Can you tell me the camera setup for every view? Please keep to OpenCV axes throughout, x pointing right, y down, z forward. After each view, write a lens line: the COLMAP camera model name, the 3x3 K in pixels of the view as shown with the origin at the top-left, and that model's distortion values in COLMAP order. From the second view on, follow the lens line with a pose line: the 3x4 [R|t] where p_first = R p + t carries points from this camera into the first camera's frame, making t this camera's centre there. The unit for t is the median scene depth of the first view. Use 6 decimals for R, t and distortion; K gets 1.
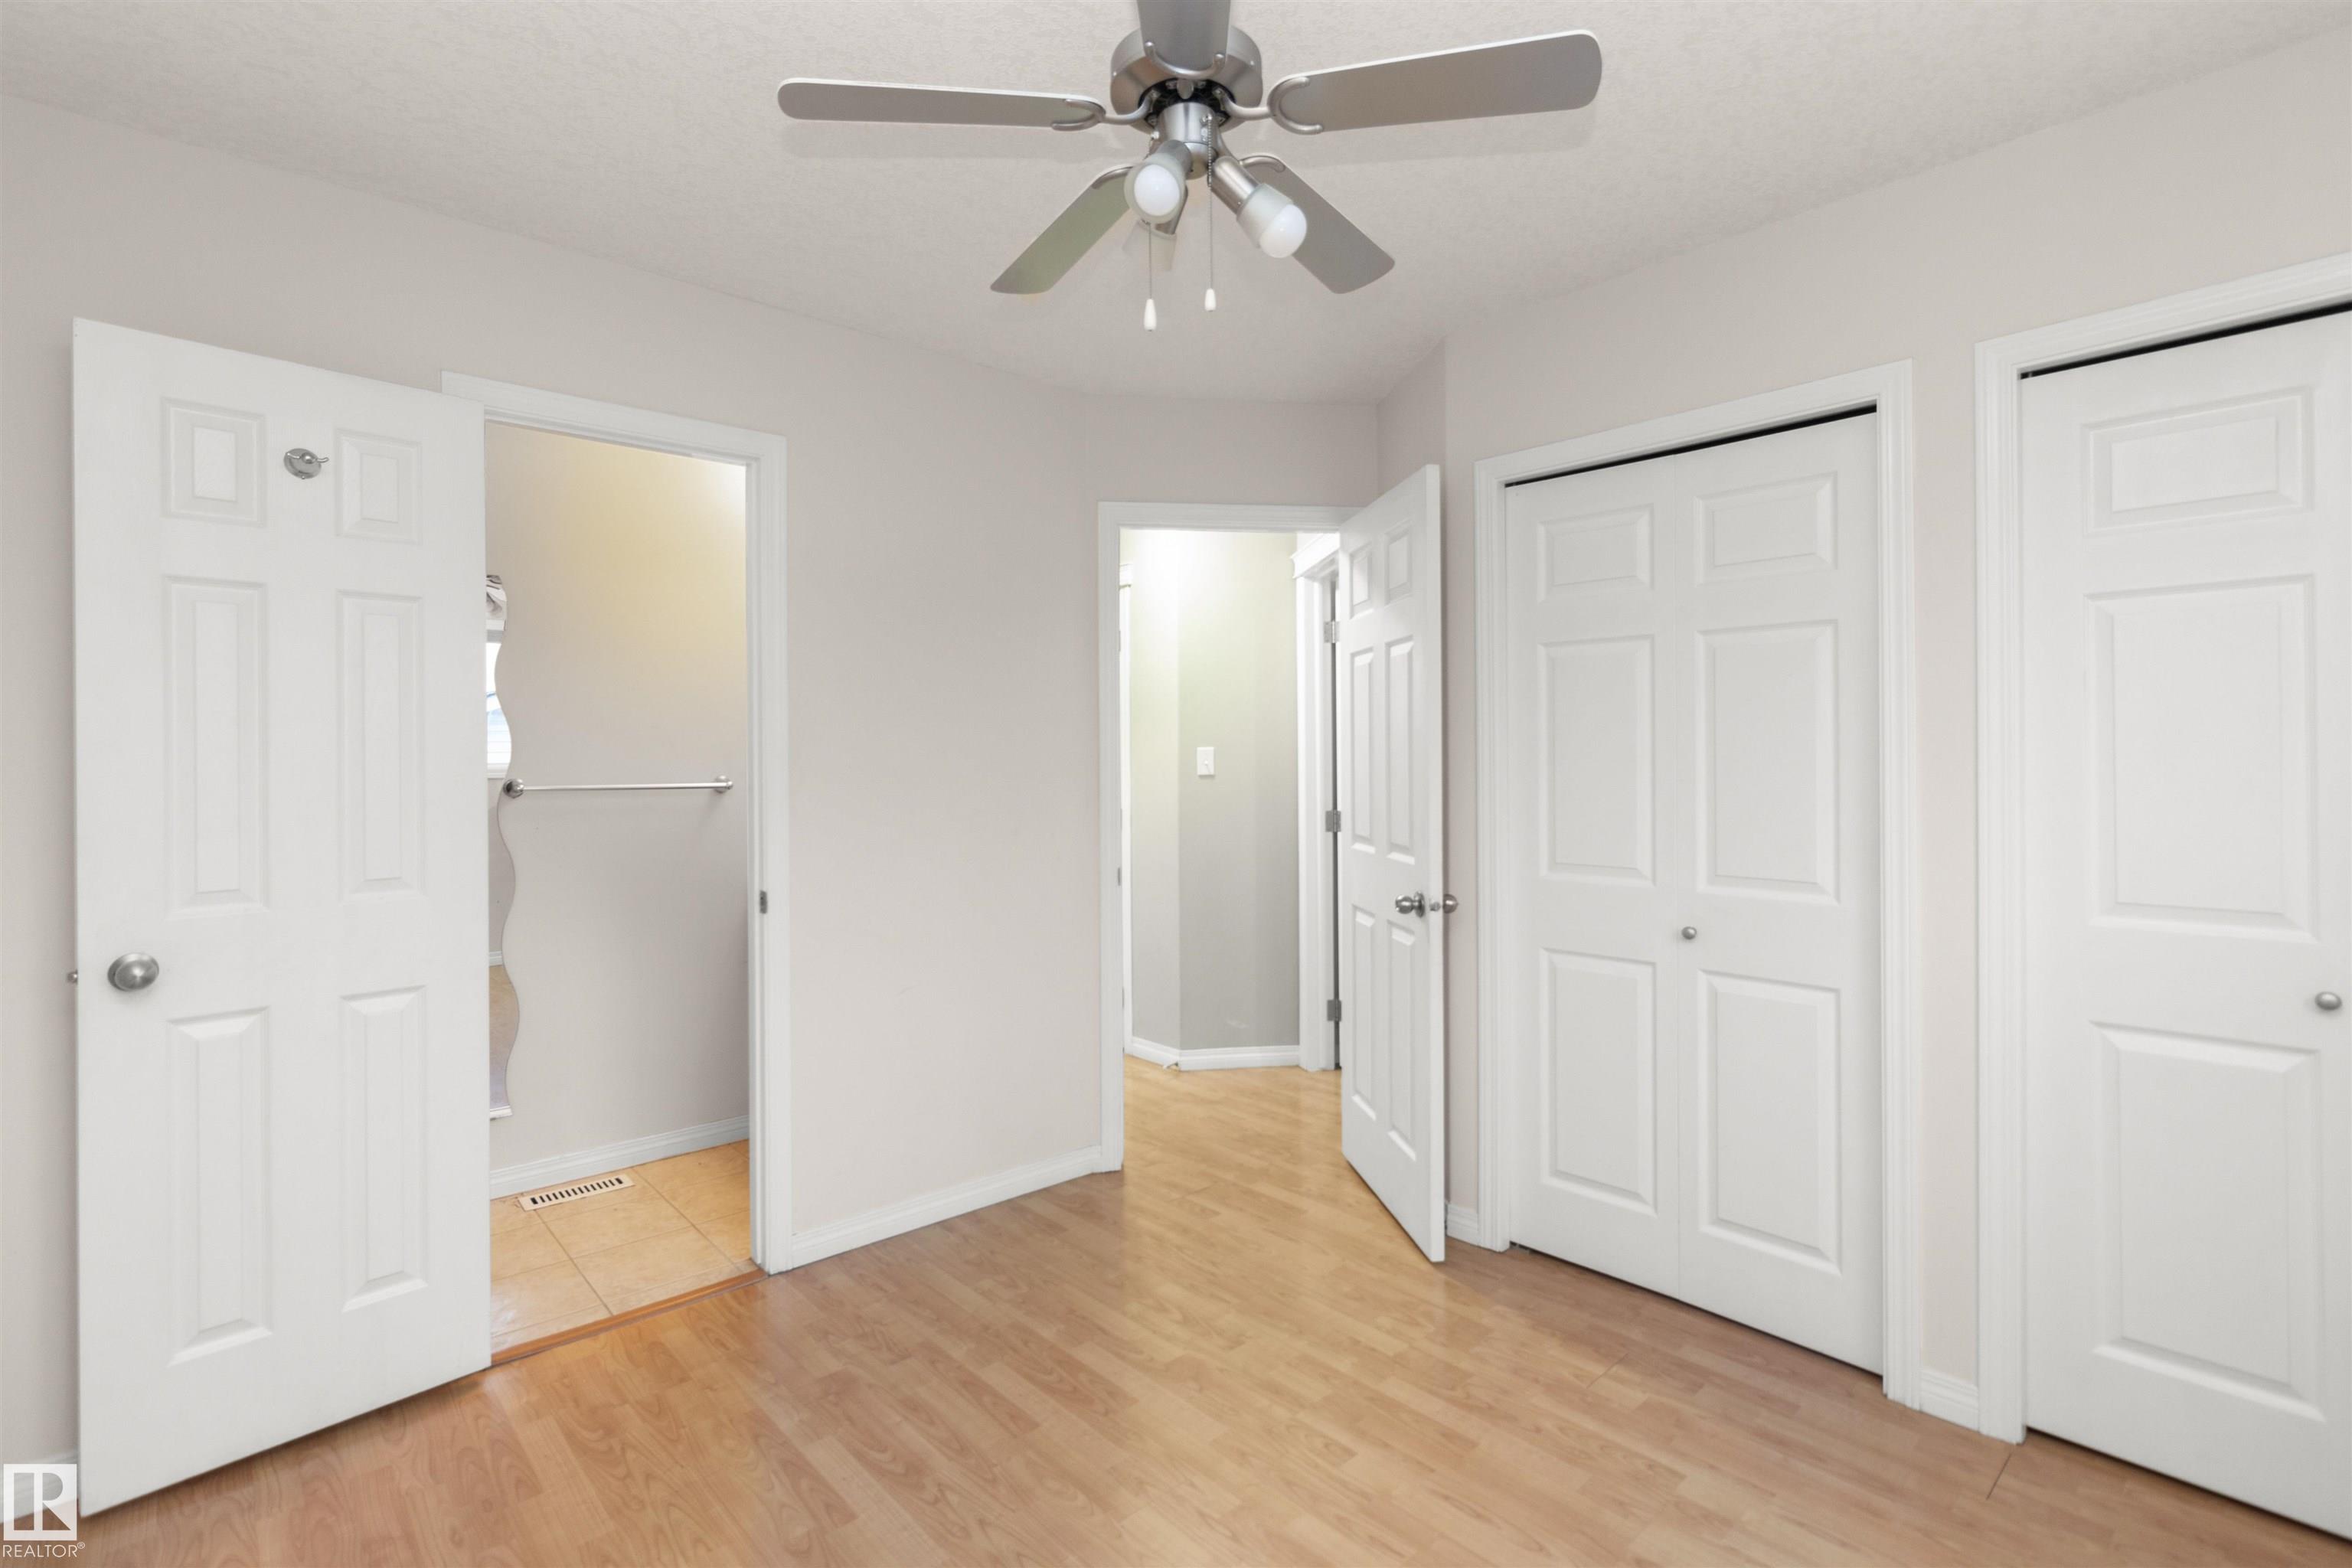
lens RADIAL K [[1083.7, 0, 1160.9], [0, 1083.7, 773.6], [0, 0, 1]] dist [0.001590, -0.000114]
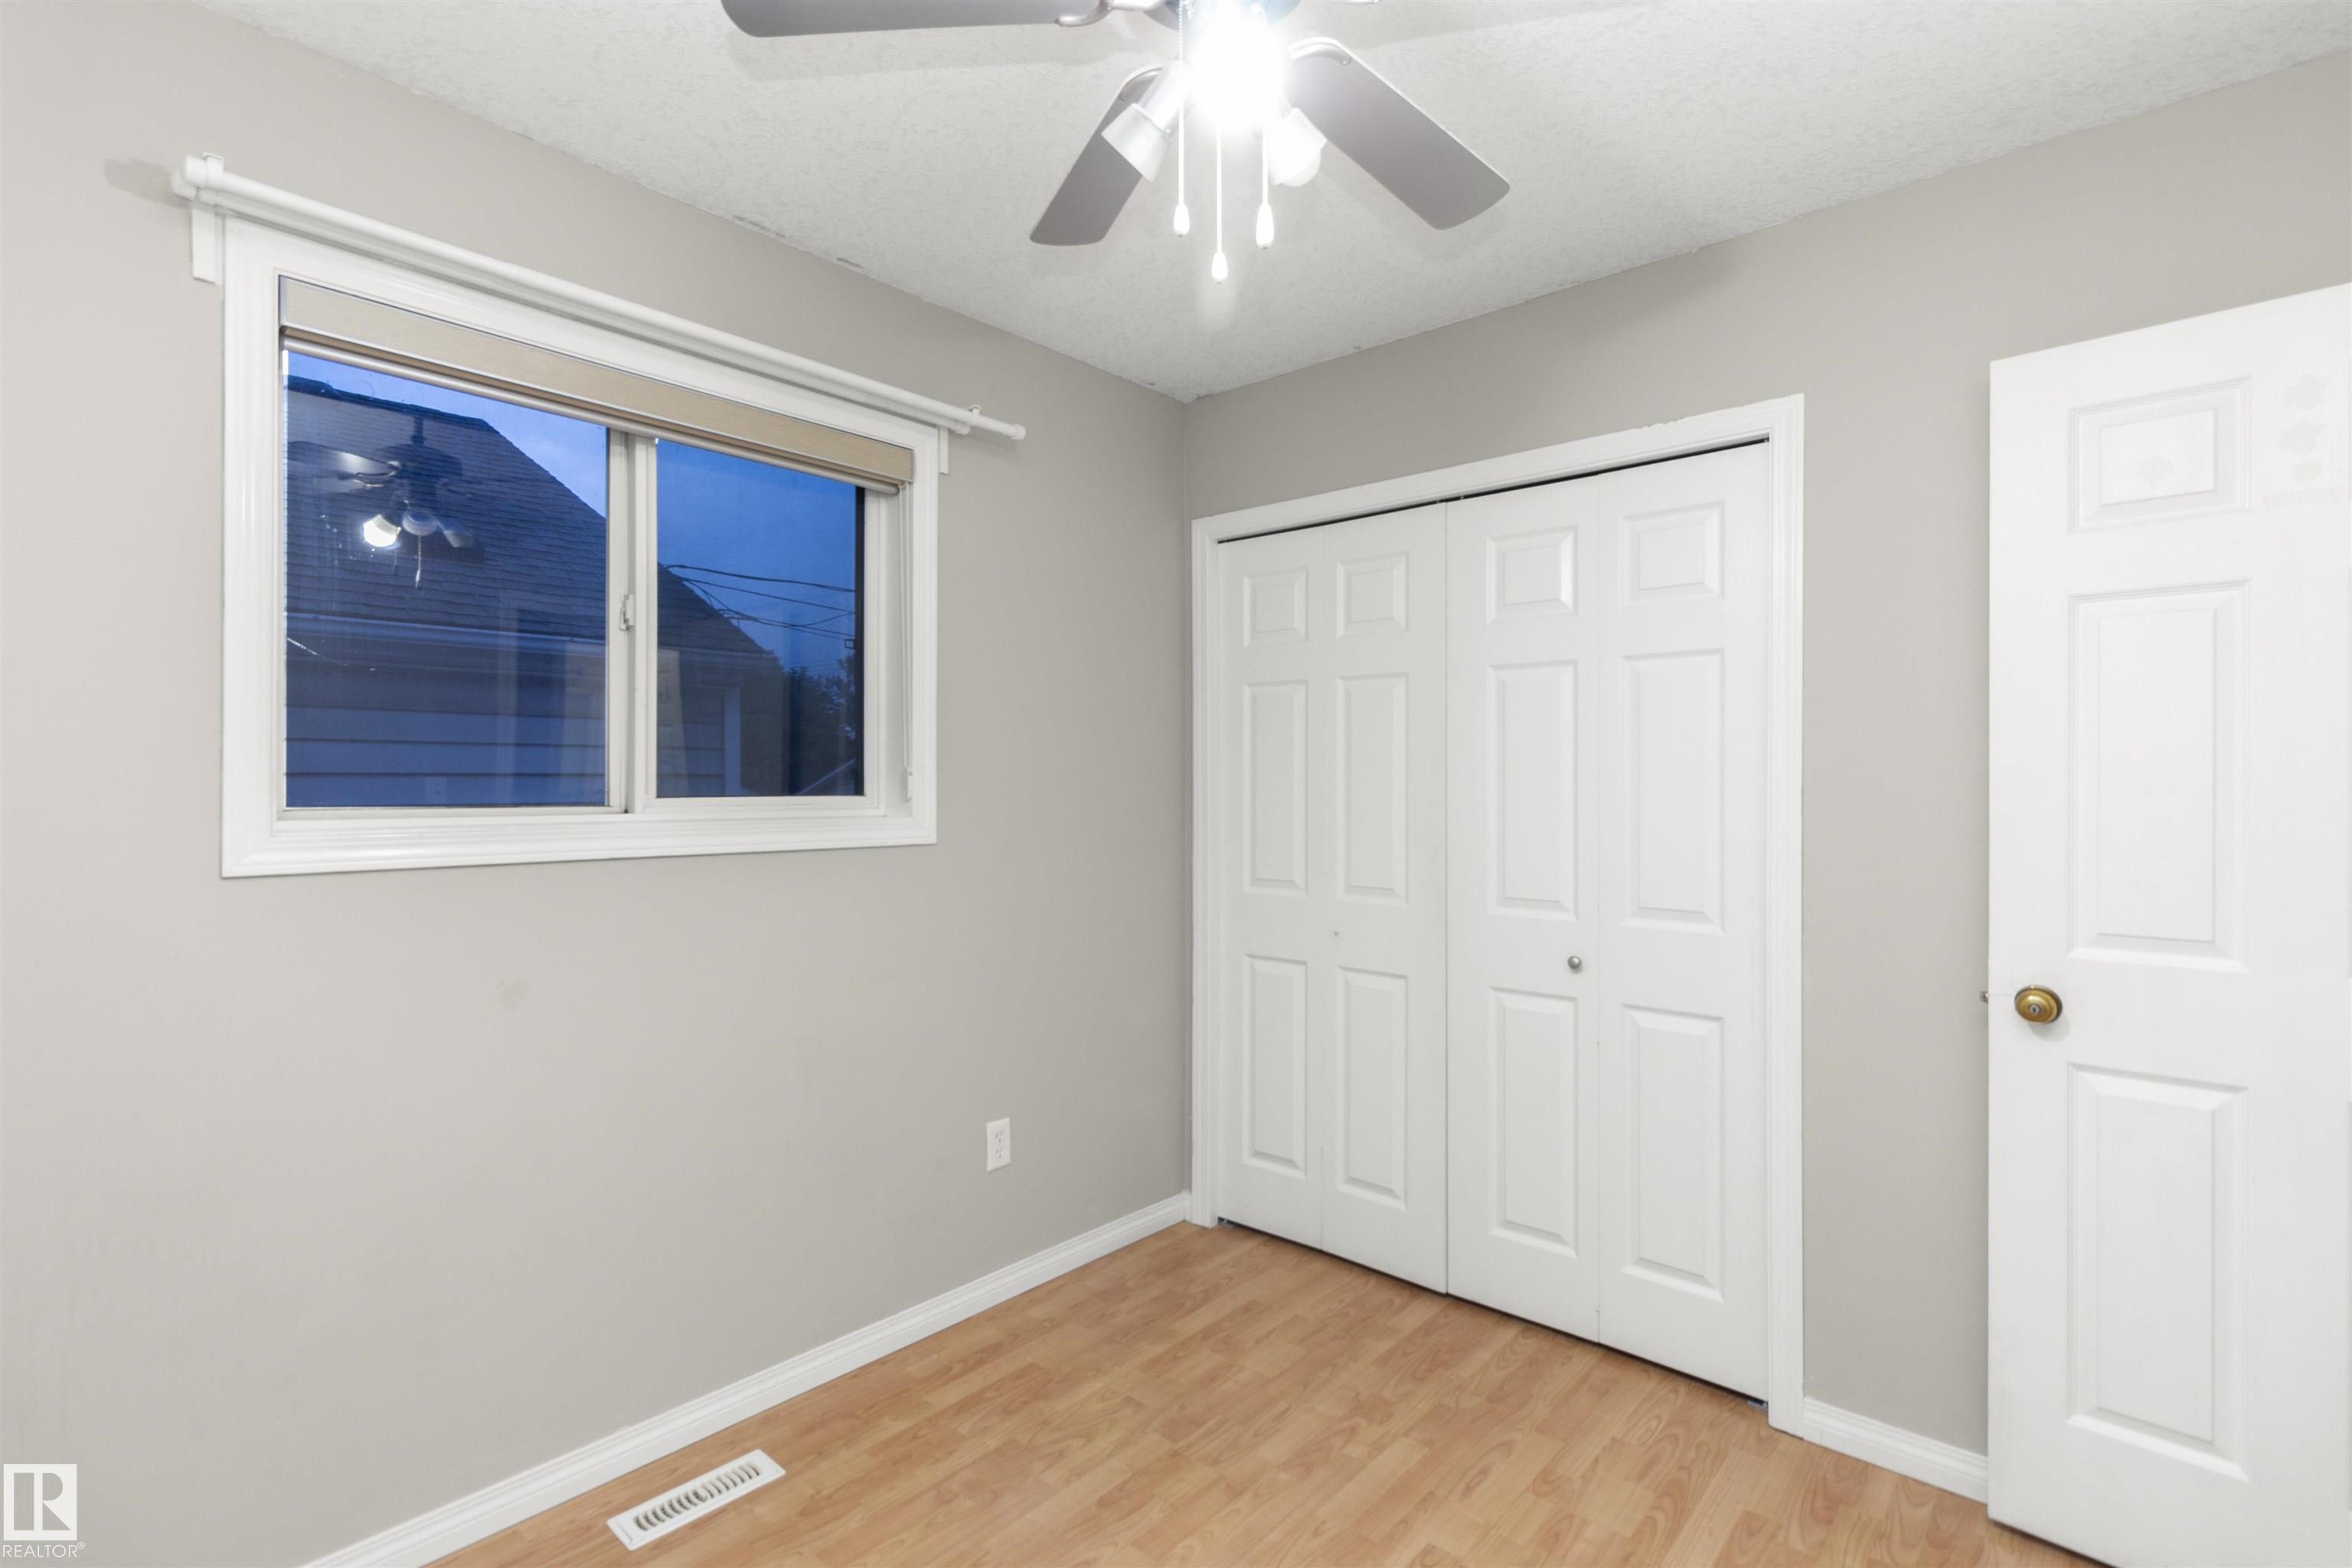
lens RADIAL K [[1139.6, 0, 1159.6], [0, 1139.6, 795.9], [0, 0, 1]] dist [0.000986, -0.001007]
pose [[0.995266, 0.008146, 0.096851, 0.177922], [-0.007974, 0.999966, -0.002165, 0.000301], [-0.096866, 0.001383, 0.995297, -0.200917]]
